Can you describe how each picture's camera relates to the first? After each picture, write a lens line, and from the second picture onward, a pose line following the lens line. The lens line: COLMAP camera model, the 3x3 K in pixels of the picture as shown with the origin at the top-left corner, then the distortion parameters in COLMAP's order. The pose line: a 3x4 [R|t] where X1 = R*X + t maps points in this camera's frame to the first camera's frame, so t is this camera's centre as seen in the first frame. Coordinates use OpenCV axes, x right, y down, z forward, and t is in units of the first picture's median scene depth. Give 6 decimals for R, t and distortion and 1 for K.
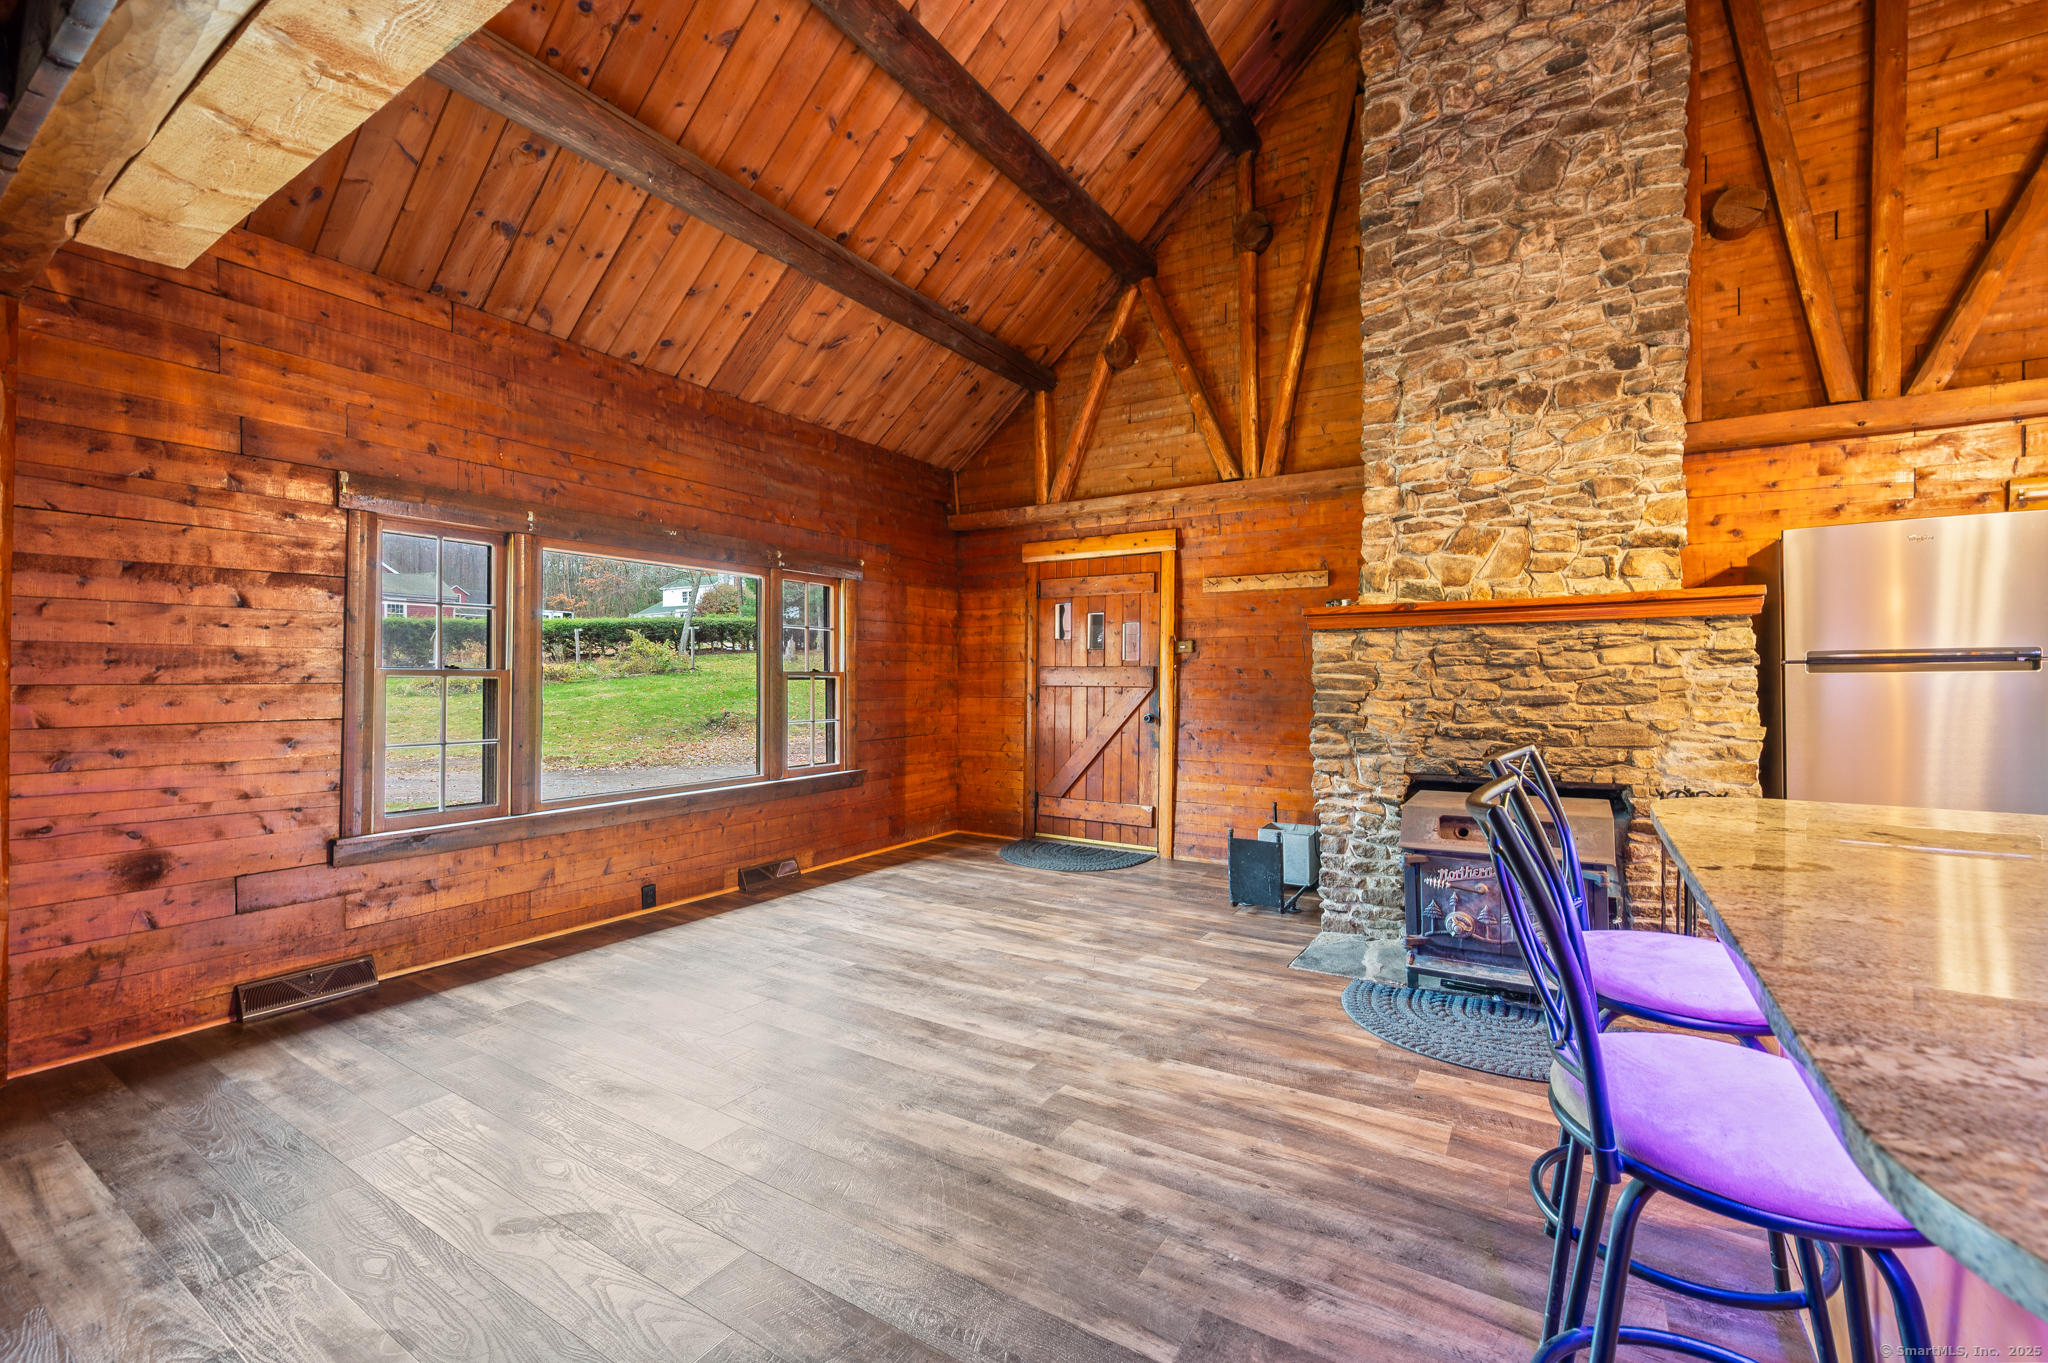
lens RADIAL K [[804.0, 0, 1031.6], [0, 804.0, 677.8], [0, 0, 1]] dist [-0.003497, -0.000046]
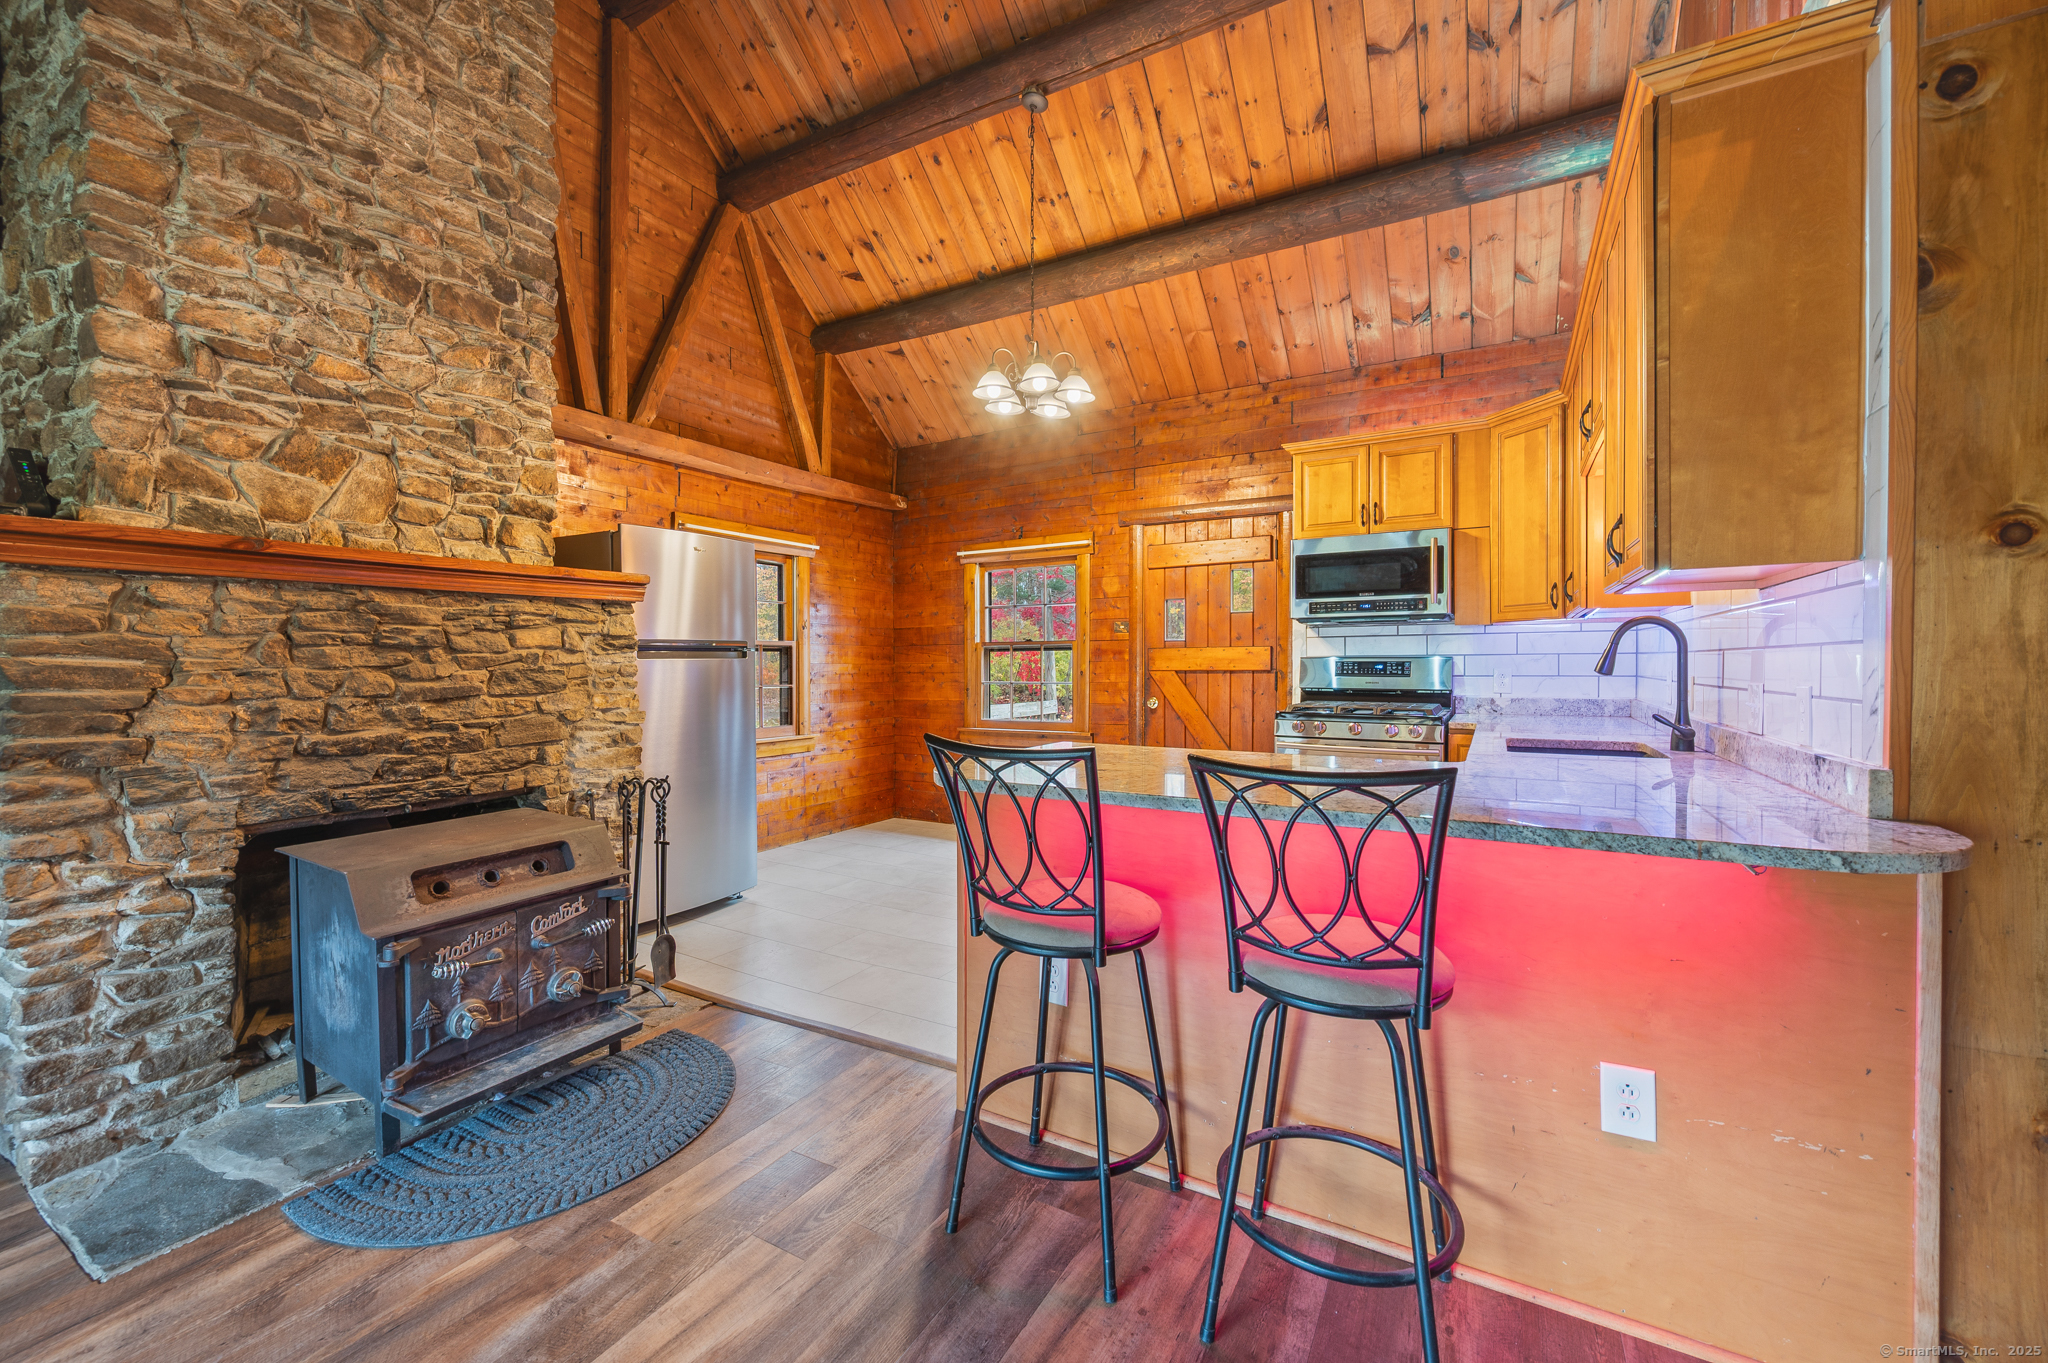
lens RADIAL K [[860.7, 0, 1016.0], [0, 860.7, 676.8], [0, 0, 1]] dist [-0.000308, -0.000231]
pose [[-0.043492, -0.016605, 0.998916, -0.193018], [0.000856, 0.999861, 0.016658, -0.001055], [-0.999053, 0.001579, -0.043472, 0.468499]]
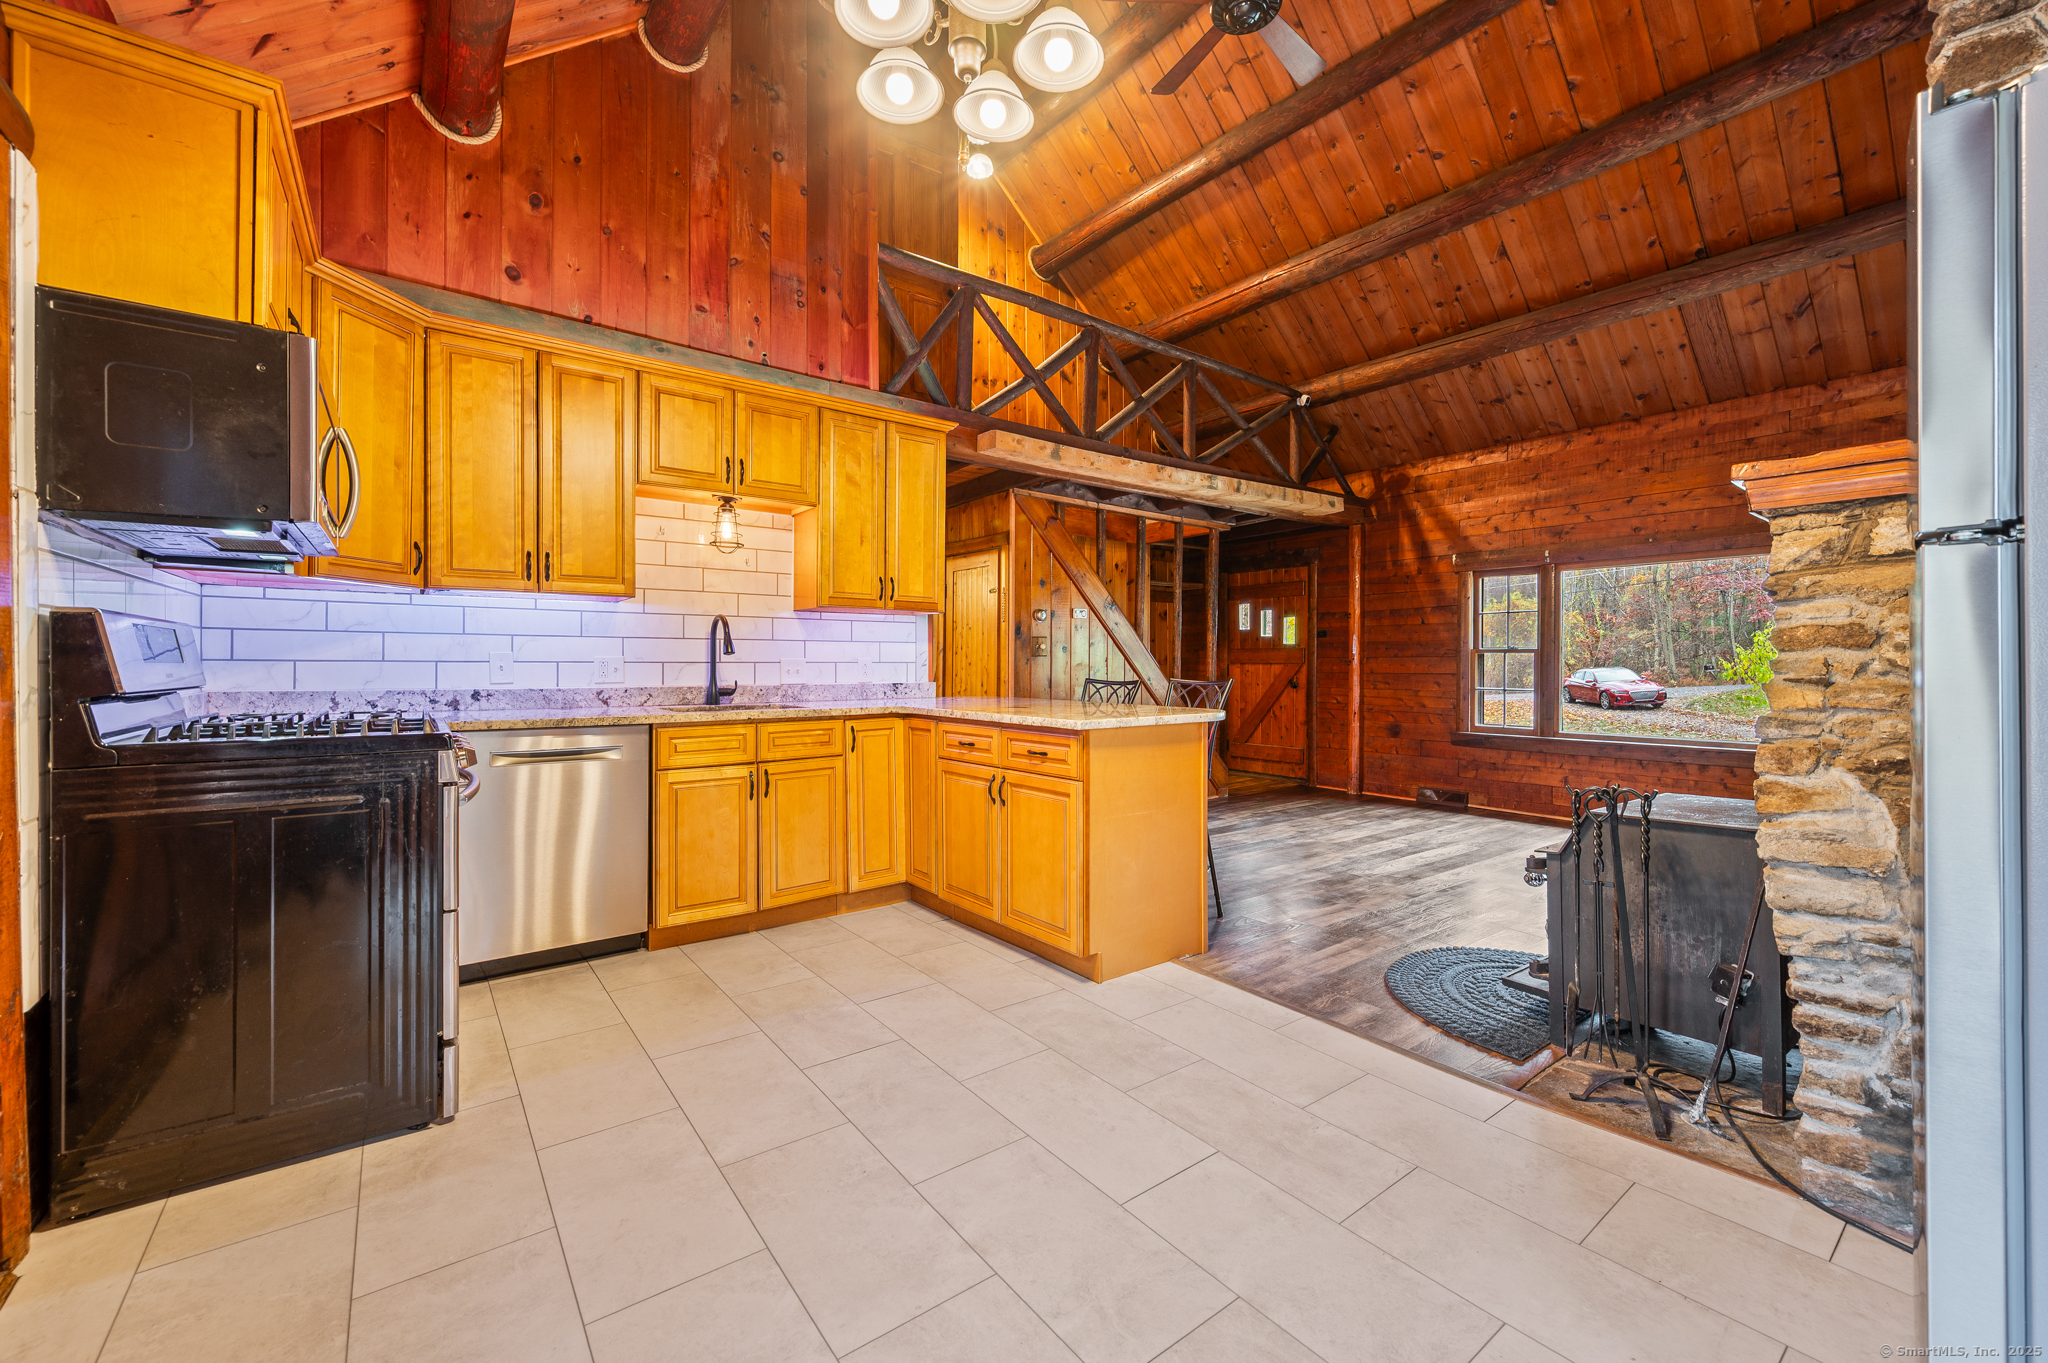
lens RADIAL K [[804.0, 0, 1013.3], [0, 804.0, 670.0], [0, 0, 1]] dist [-0.003497, -0.000046]
pose [[-0.349220, 0.008583, -0.937001, 1.353184], [-0.000415, 0.999957, 0.009315, 0.020076], [0.937041, 0.003642, -0.349202, 0.597664]]
